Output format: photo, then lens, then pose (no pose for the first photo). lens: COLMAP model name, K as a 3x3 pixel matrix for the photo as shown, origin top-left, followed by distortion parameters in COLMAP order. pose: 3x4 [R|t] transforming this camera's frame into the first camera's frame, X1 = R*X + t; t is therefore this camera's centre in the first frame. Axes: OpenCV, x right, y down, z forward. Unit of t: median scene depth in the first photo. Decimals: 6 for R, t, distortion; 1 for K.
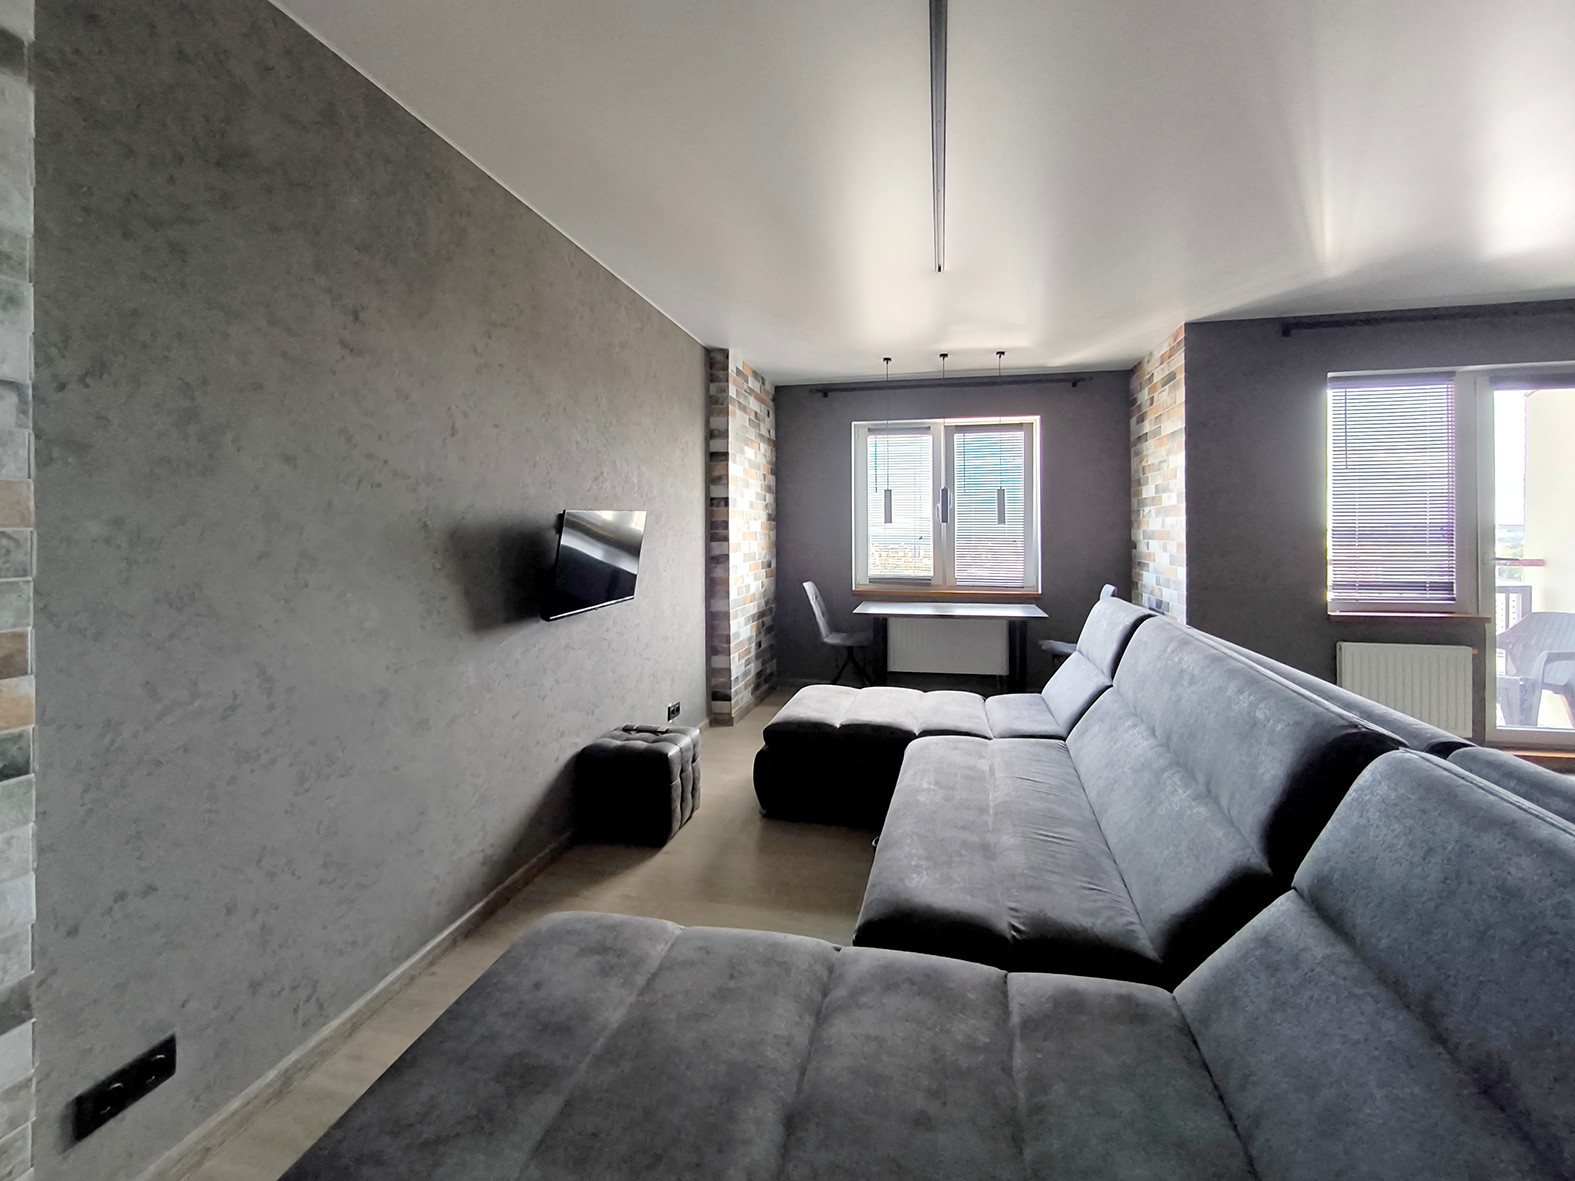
lens RADIAL K [[715.8, 0, 791.3], [0, 715.8, 539.6], [0, 0, 1]] dist [-0.009487, 0.007575]
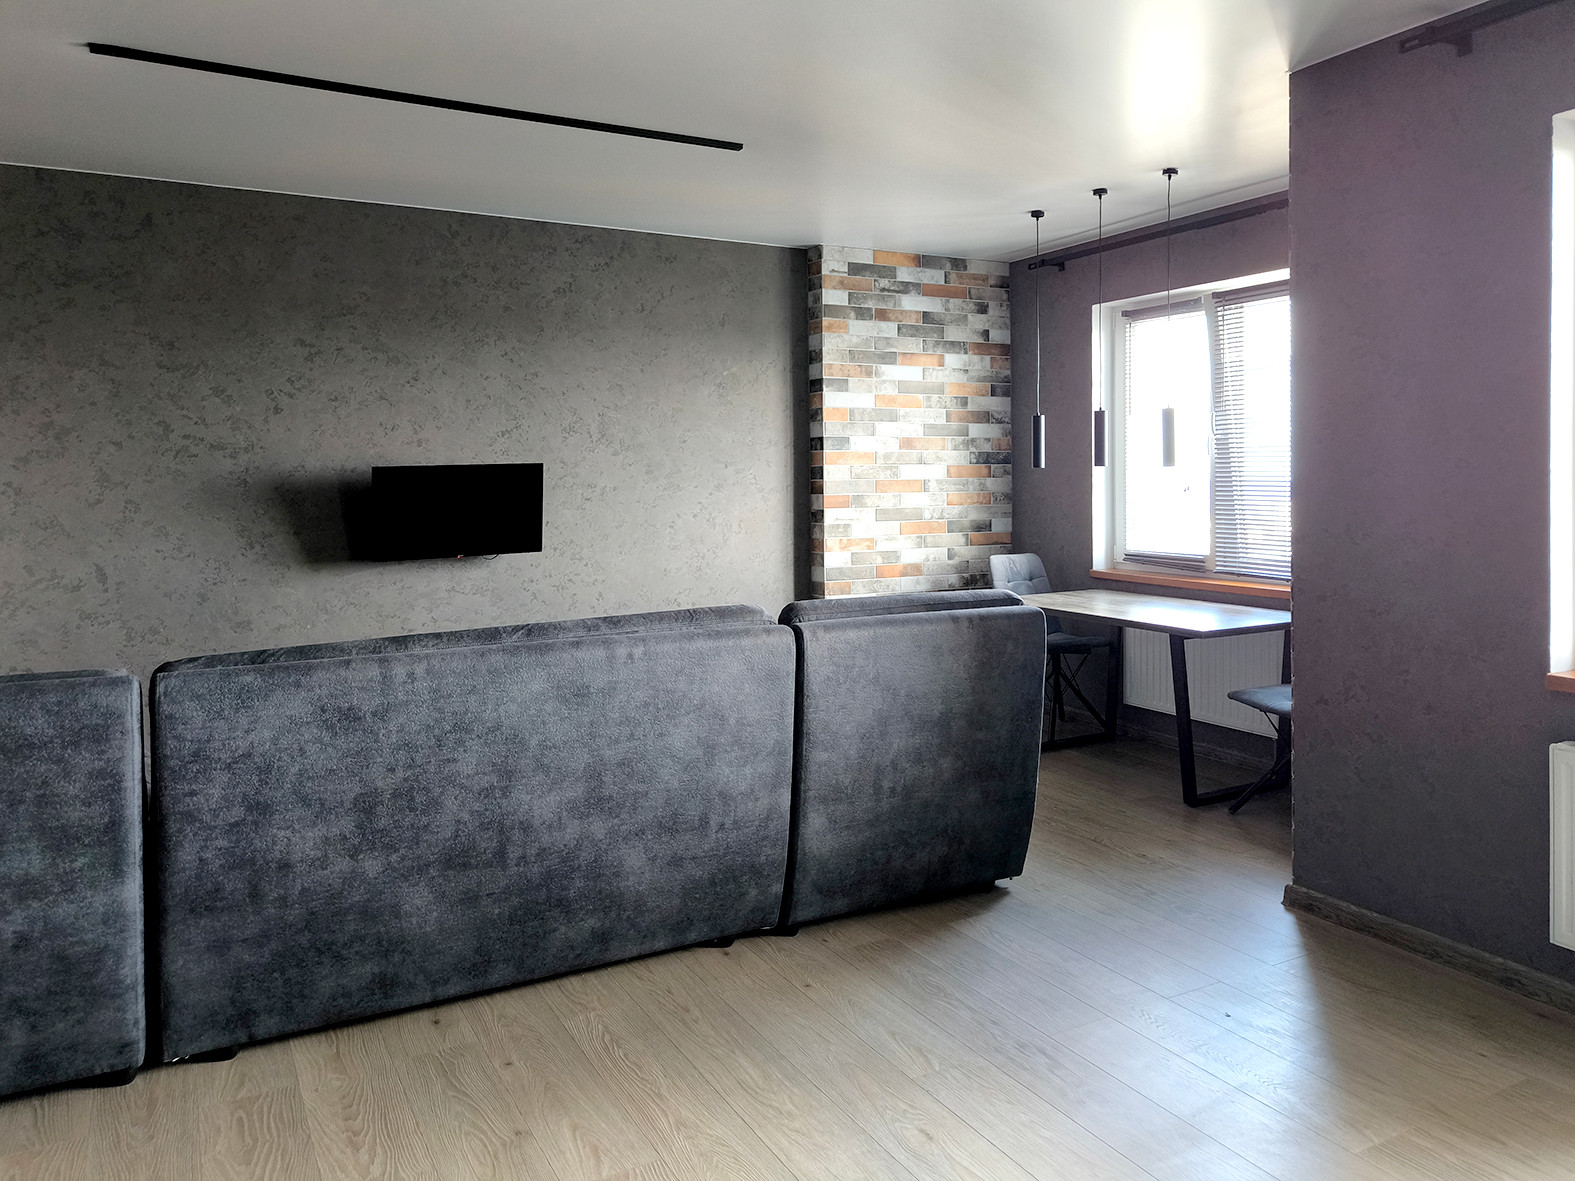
lens RADIAL K [[1170.3, 0, 743.9], [0, 1170.3, 514.9], [0, 0, 1]] dist [0.068987, -0.050225]
pose [[0.660259, 0.024727, -0.750630, 0.813518], [-0.003034, 0.999538, 0.030258, -0.012558], [0.751031, -0.017701, 0.660029, 0.092457]]
